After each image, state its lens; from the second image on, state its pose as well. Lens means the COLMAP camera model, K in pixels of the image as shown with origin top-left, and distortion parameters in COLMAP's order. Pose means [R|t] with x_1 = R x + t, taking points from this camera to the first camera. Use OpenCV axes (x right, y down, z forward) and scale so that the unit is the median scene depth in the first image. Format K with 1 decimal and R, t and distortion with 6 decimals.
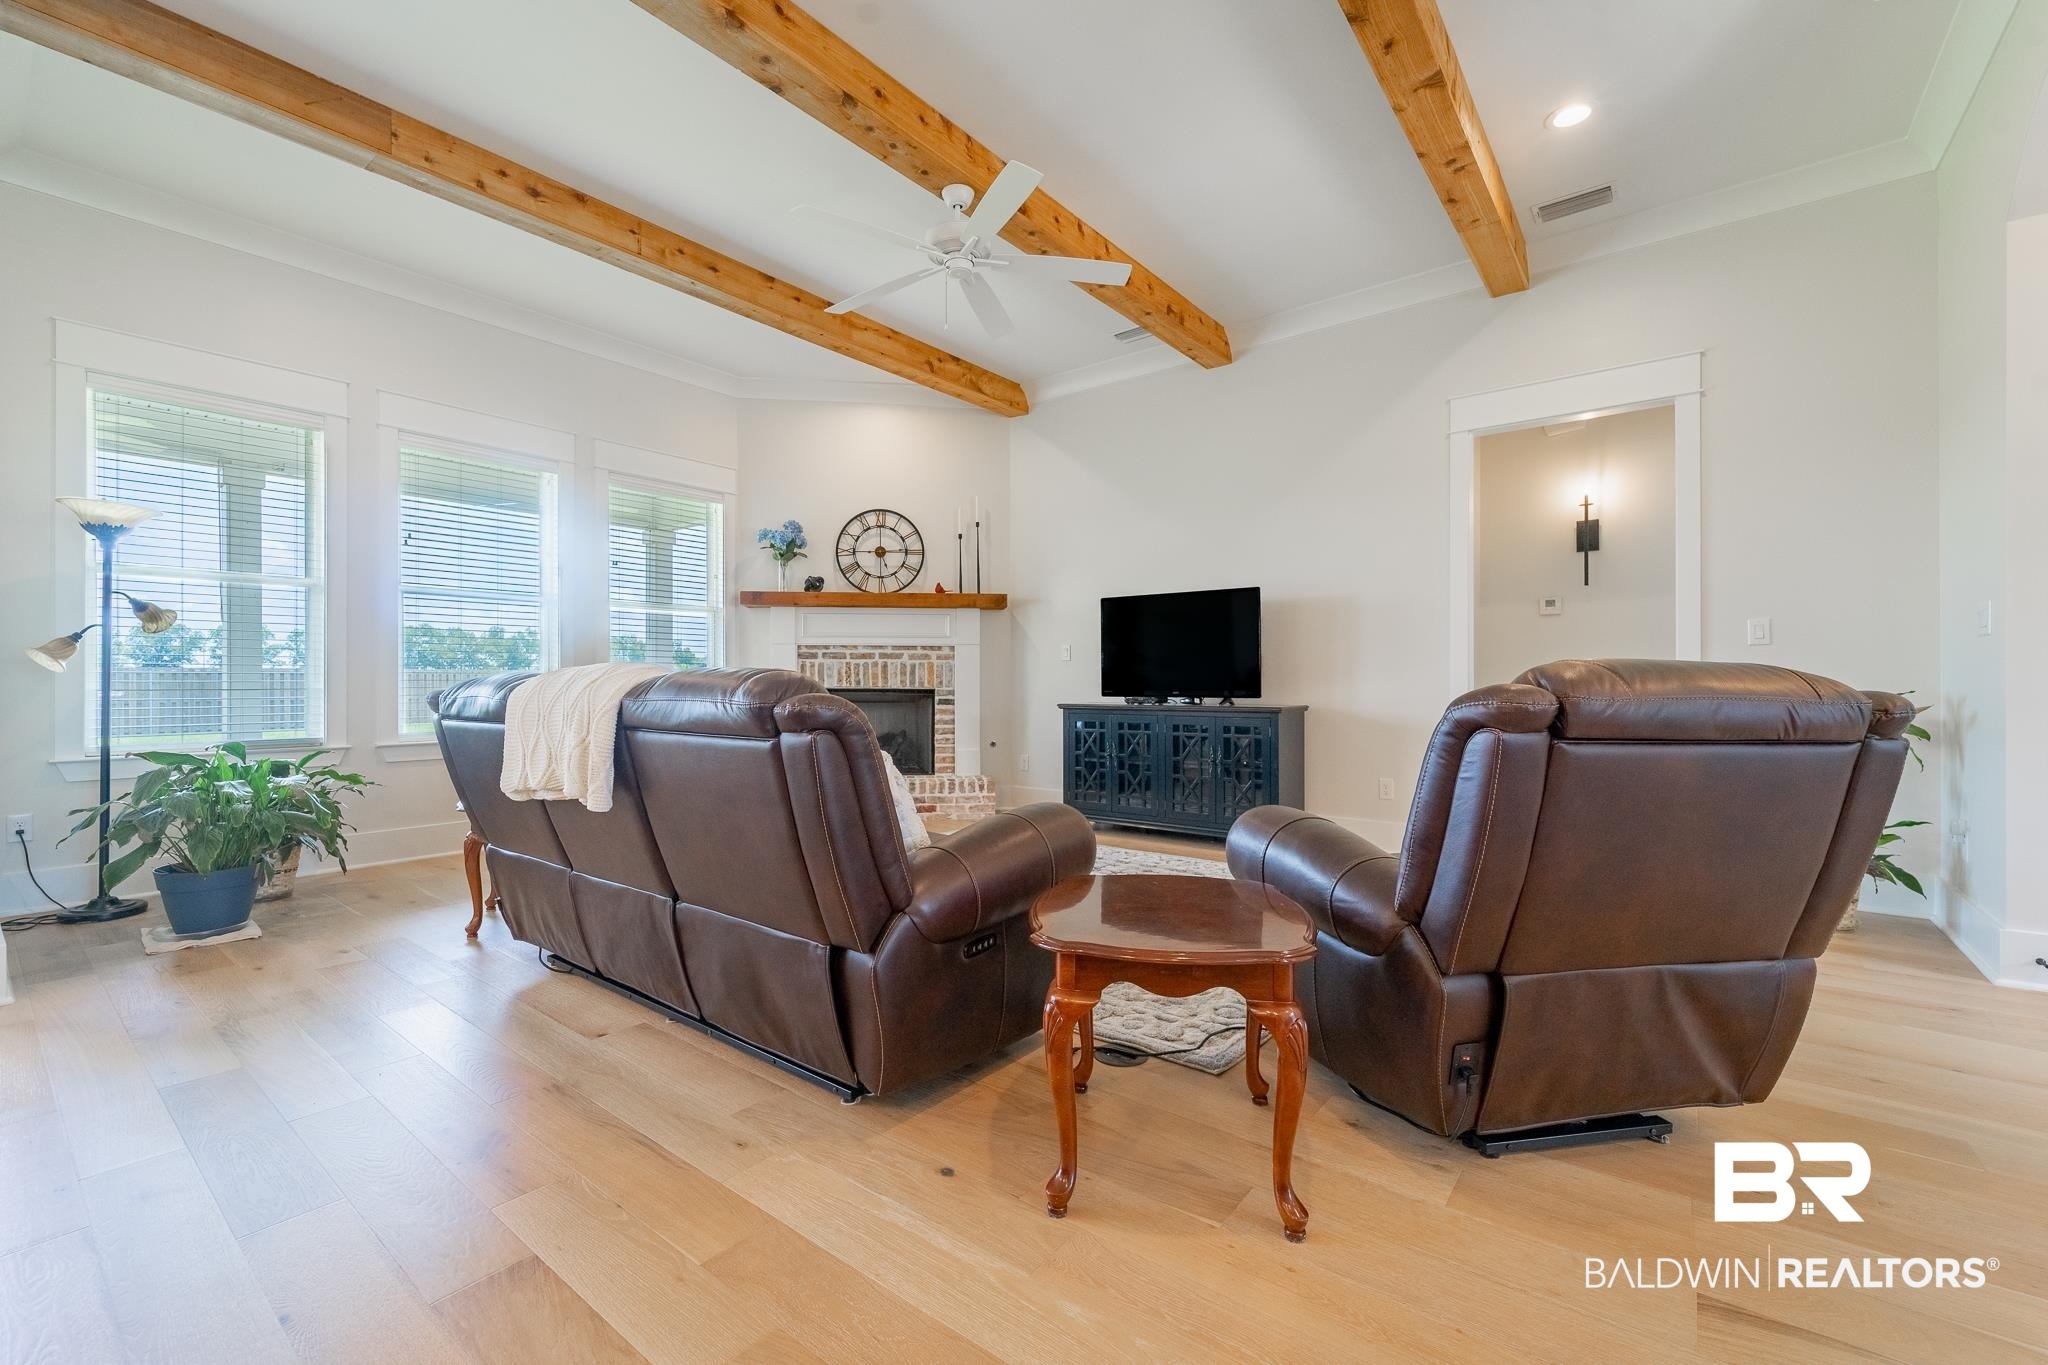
lens RADIAL K [[841.0, 0, 1004.3], [0, 841.0, 685.8], [0, 0, 1]] dist [0.002989, -0.001824]
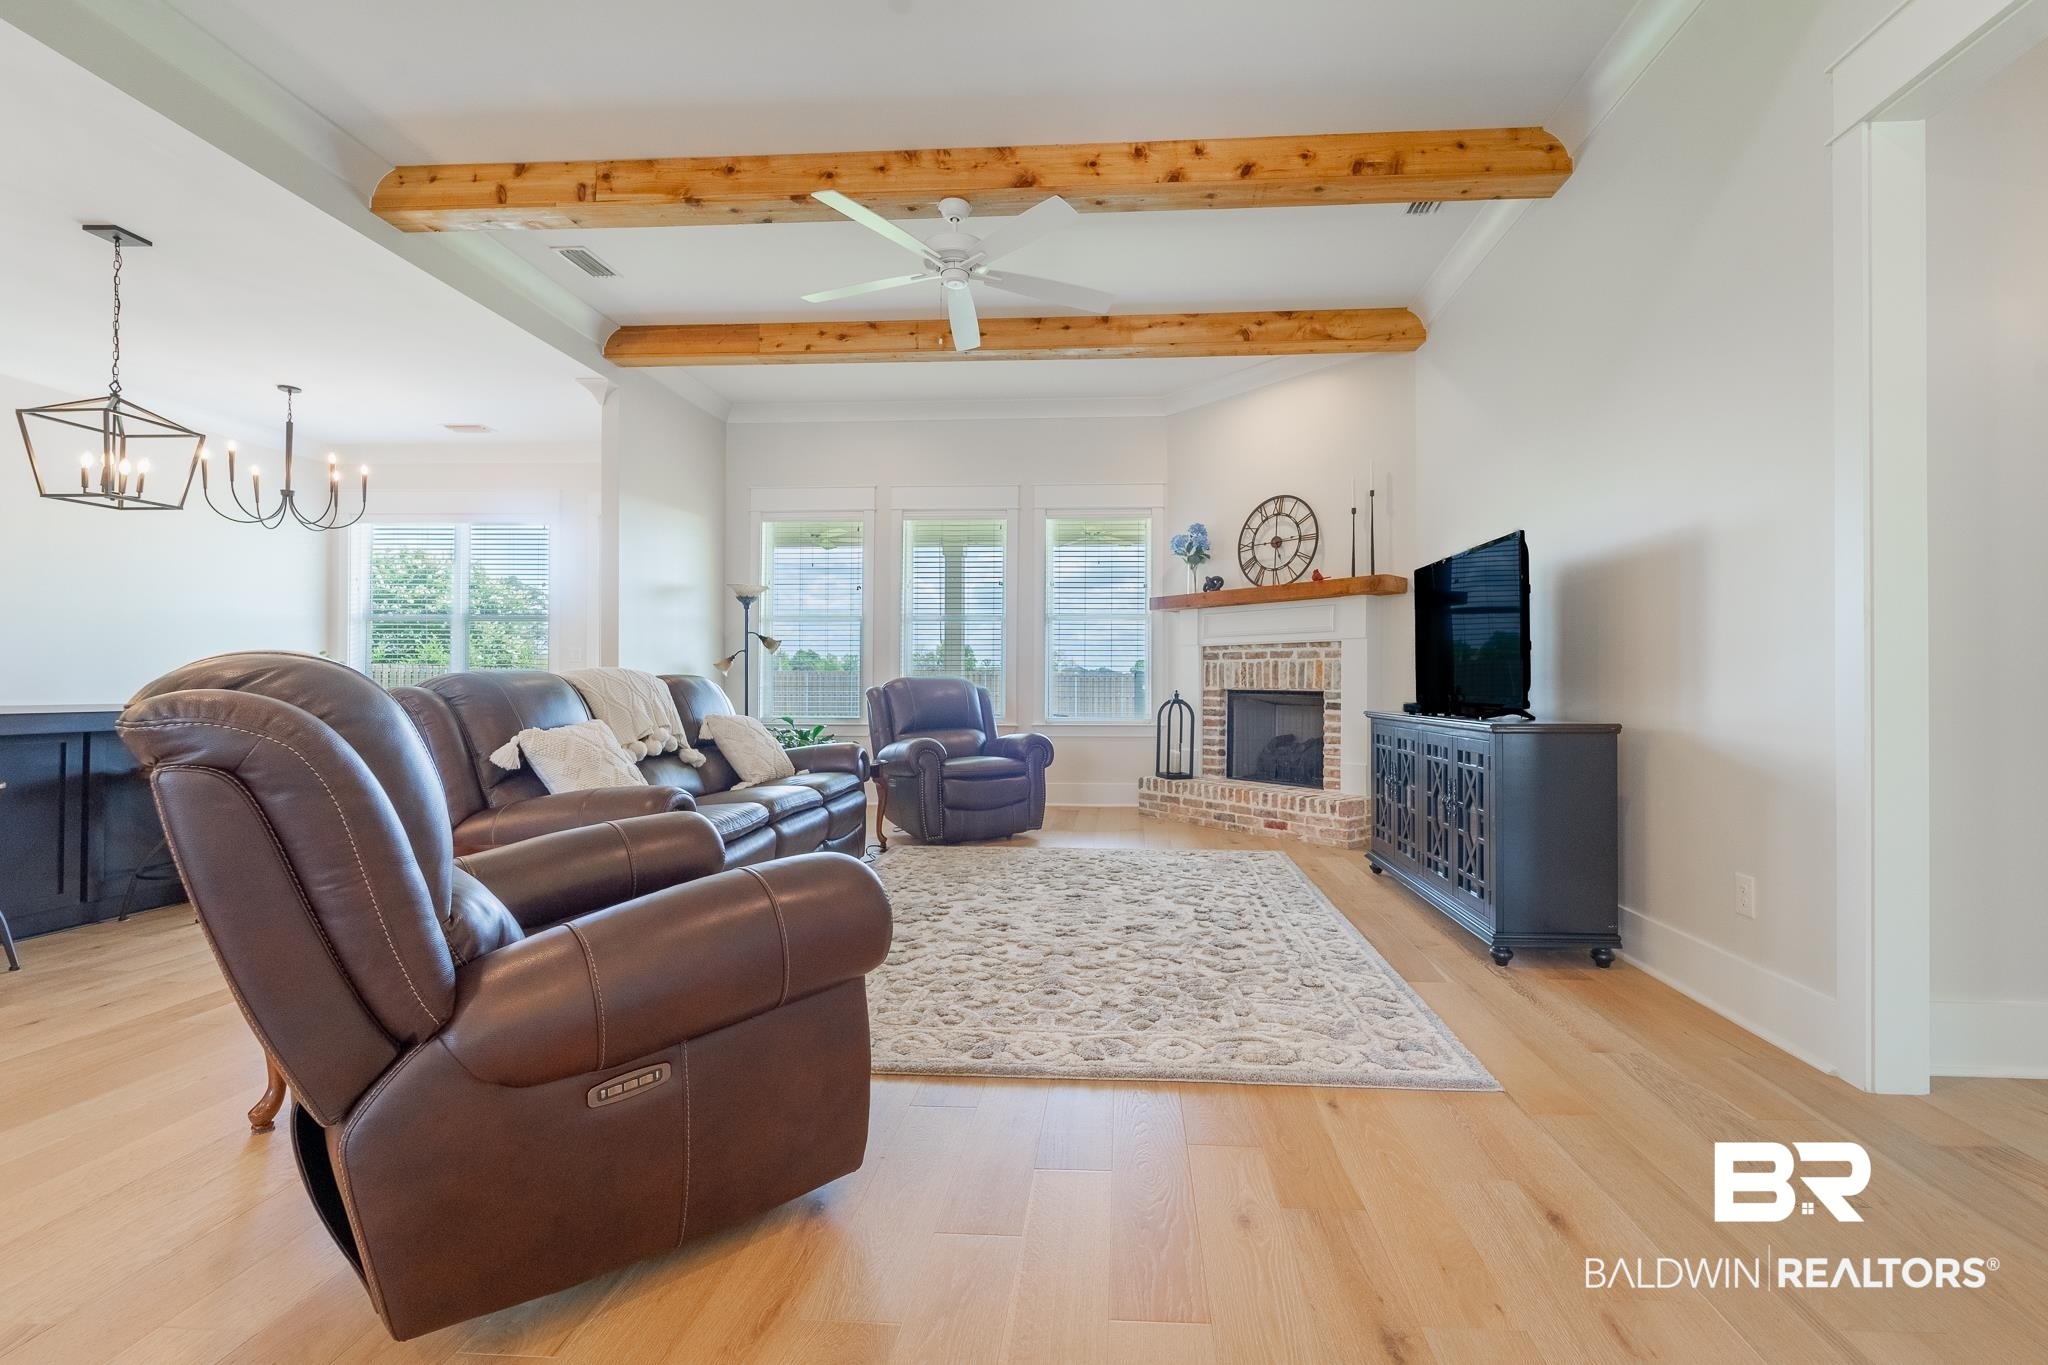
lens RADIAL K [[841.0, 0, 1099.4], [0, 841.0, 681.6], [0, 0, 1]] dist [0.002989, -0.001824]
pose [[0.592018, -0.000072, -0.805925, 0.496250], [-0.003805, 0.999989, -0.002884, -0.002697], [0.805916, 0.004774, 0.592011, 0.305611]]
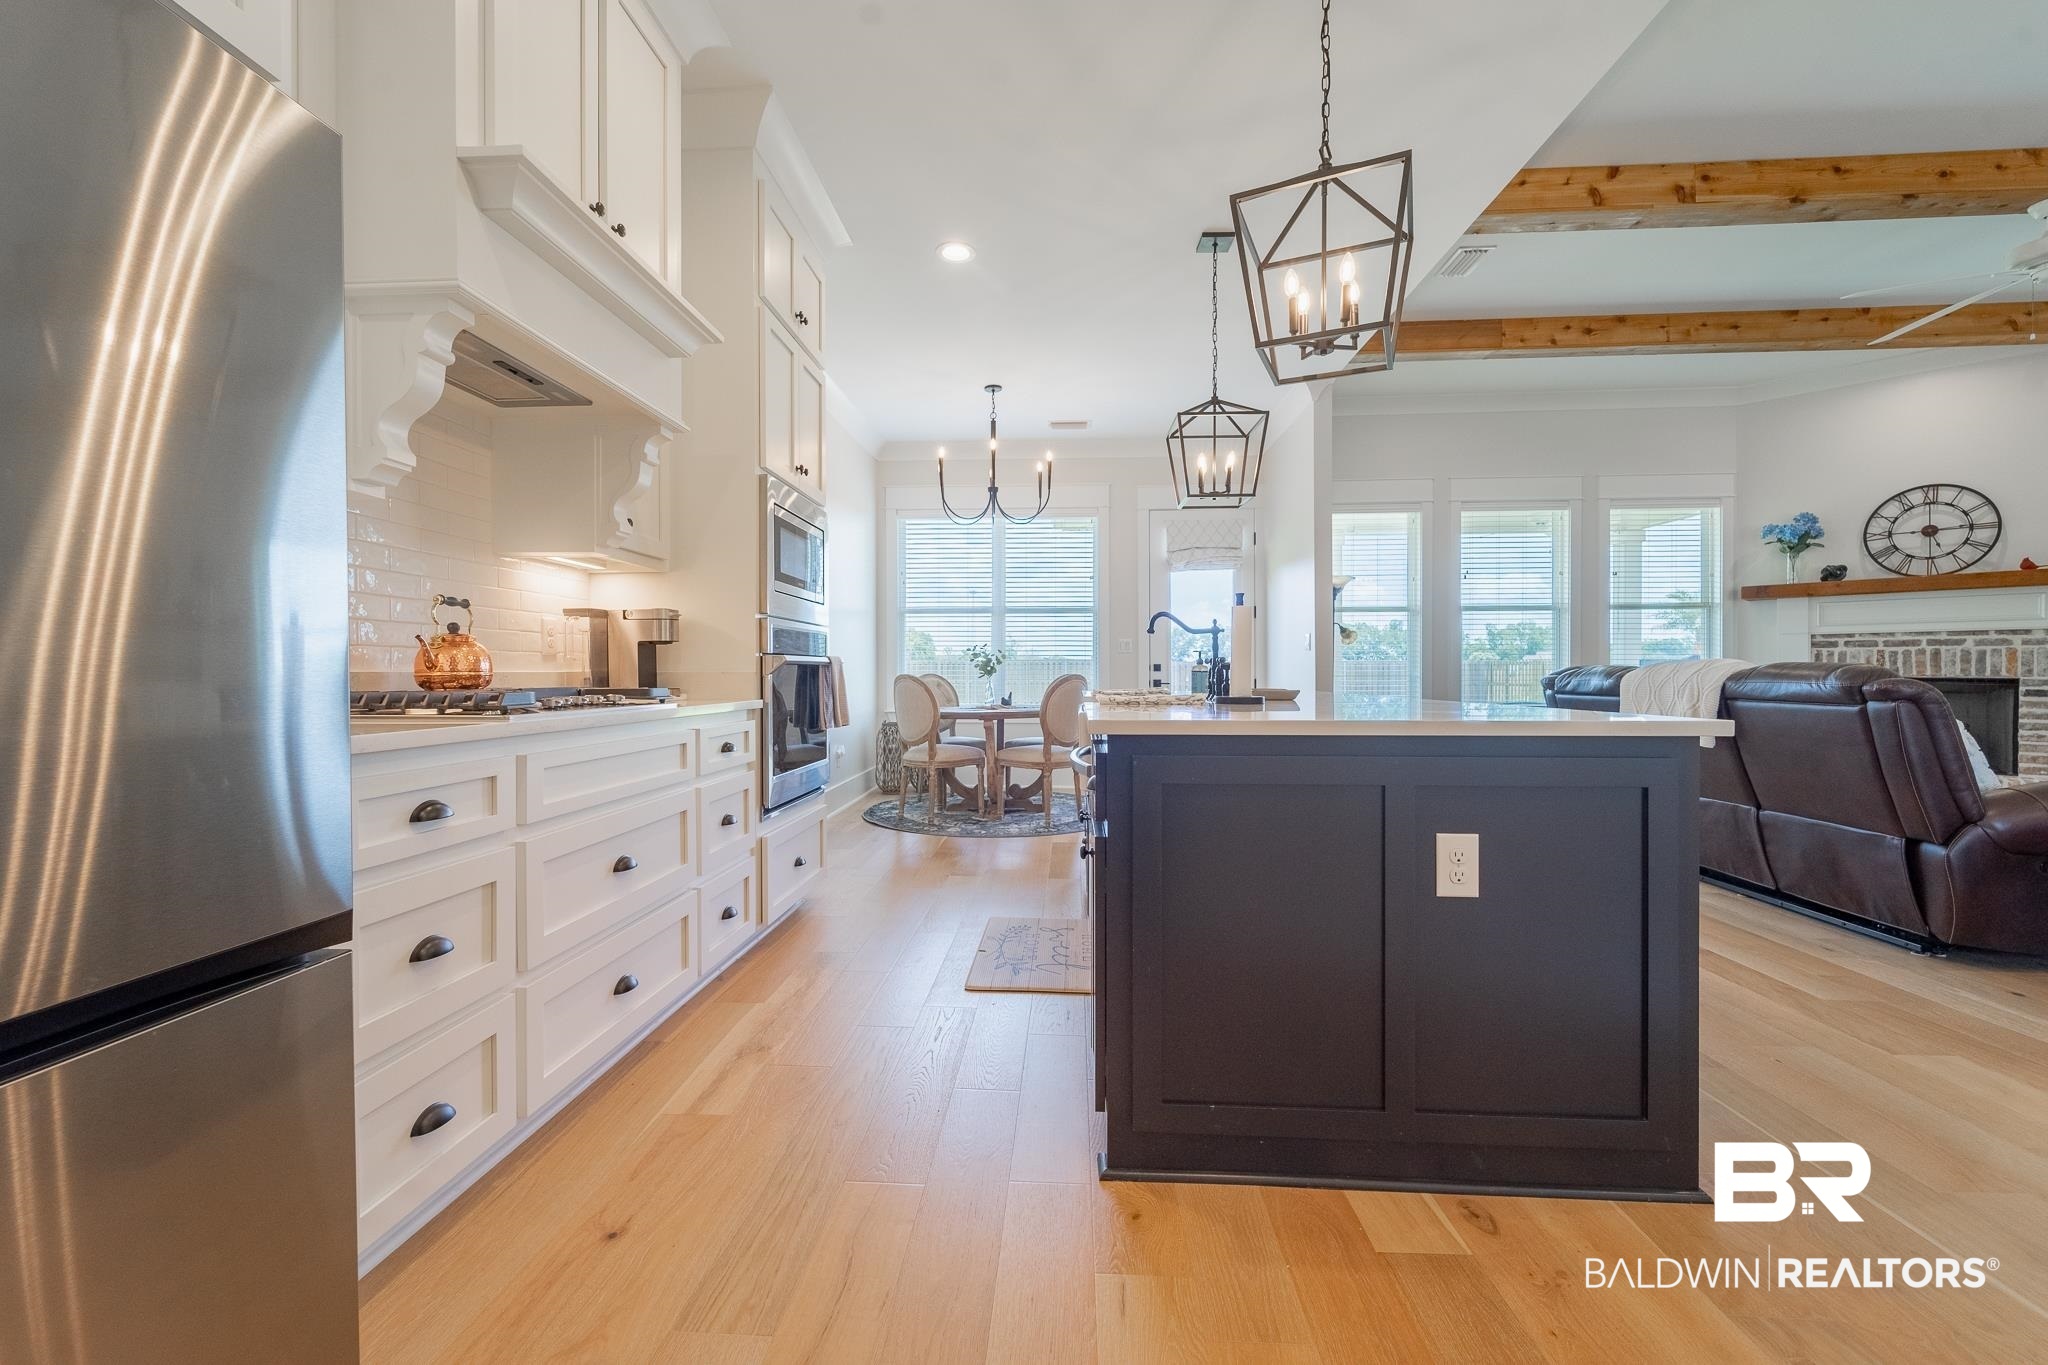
lens RADIAL K [[841.0, 0, 1023.2], [0, 841.0, 679.9], [0, 0, 1]] dist [0.002989, -0.001824]
pose [[0.576820, 0.005269, -0.816854, 0.036667], [-0.000716, 0.999982, 0.005945, 0.001049], [0.816871, -0.002845, 0.576813, -0.367387]]
